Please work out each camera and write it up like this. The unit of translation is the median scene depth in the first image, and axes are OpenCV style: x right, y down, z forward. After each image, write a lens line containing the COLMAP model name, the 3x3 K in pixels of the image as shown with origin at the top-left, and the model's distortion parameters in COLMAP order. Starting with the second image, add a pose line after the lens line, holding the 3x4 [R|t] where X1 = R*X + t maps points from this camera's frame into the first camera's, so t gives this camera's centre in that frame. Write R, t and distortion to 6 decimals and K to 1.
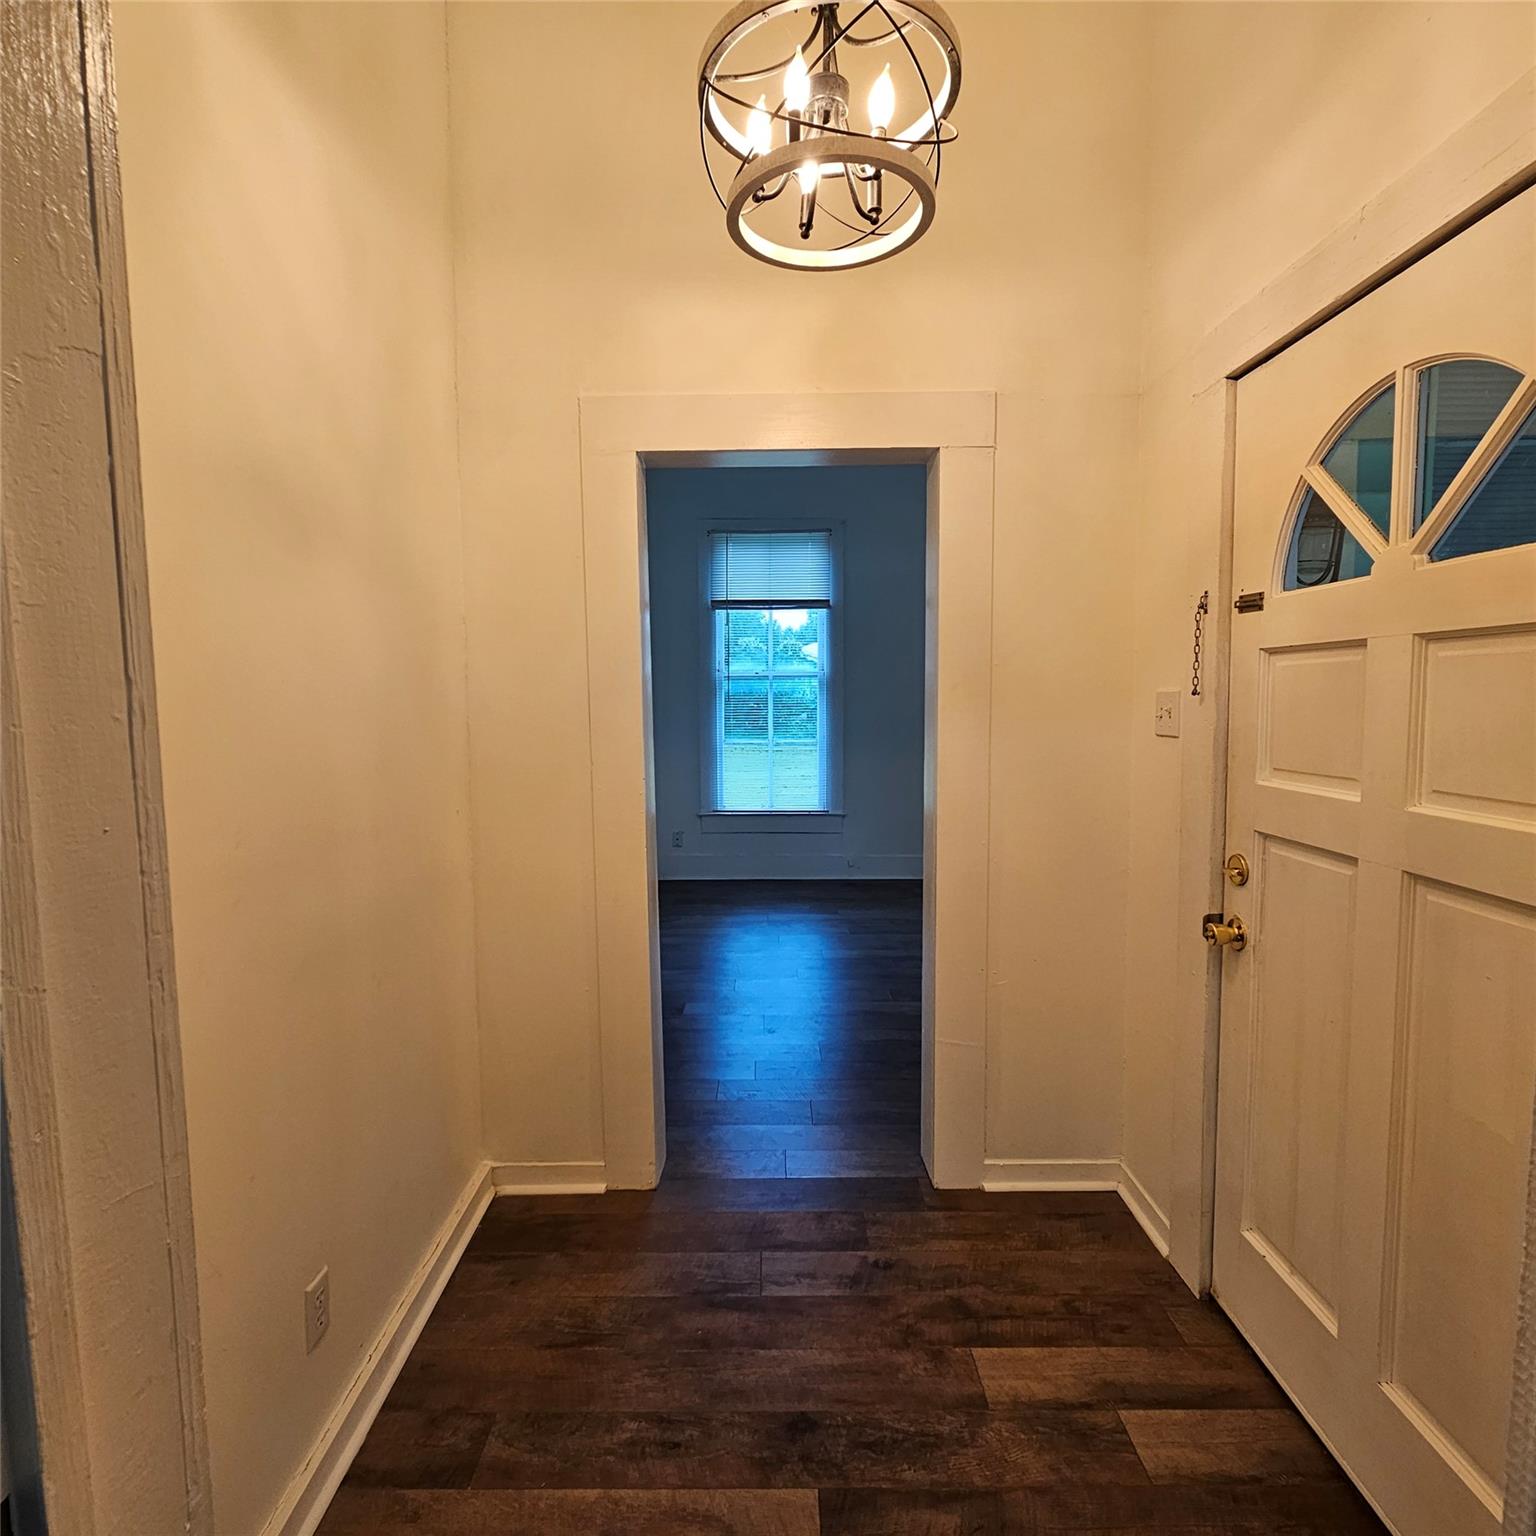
lens RADIAL K [[832.3, 0, 768.0], [0, 832.3, 766.4], [0, 0, 1]] dist [-0.000282, 0.000462]
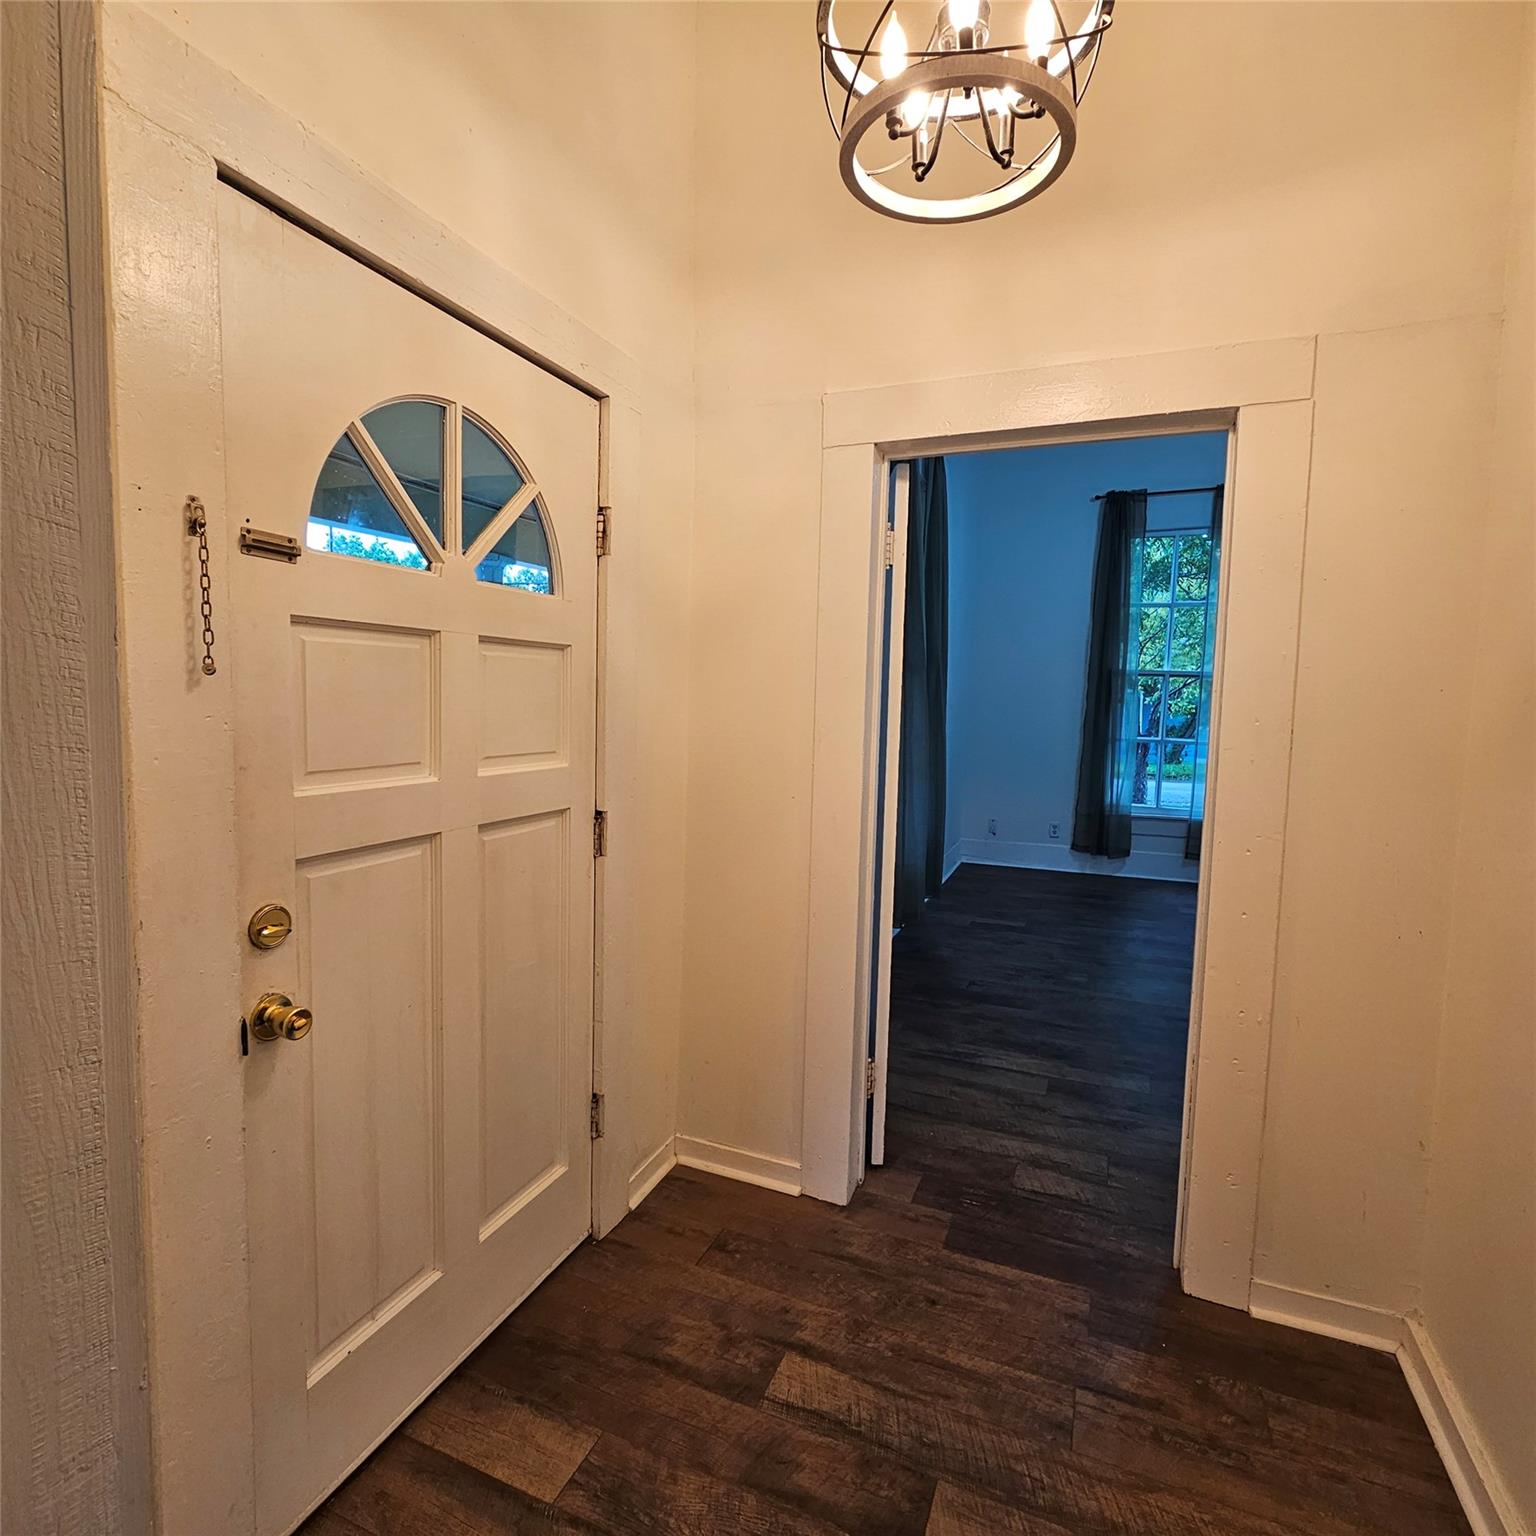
lens RADIAL K [[832.3, 0, 770.0], [0, 832.3, 759.9], [0, 0, 1]] dist [-0.000282, 0.000462]
pose [[-0.919965, -0.044444, 0.389472, -0.102105], [0.016467, 0.988294, 0.151673, -0.132412], [-0.391654, 0.145947, -0.908464, 1.694498]]
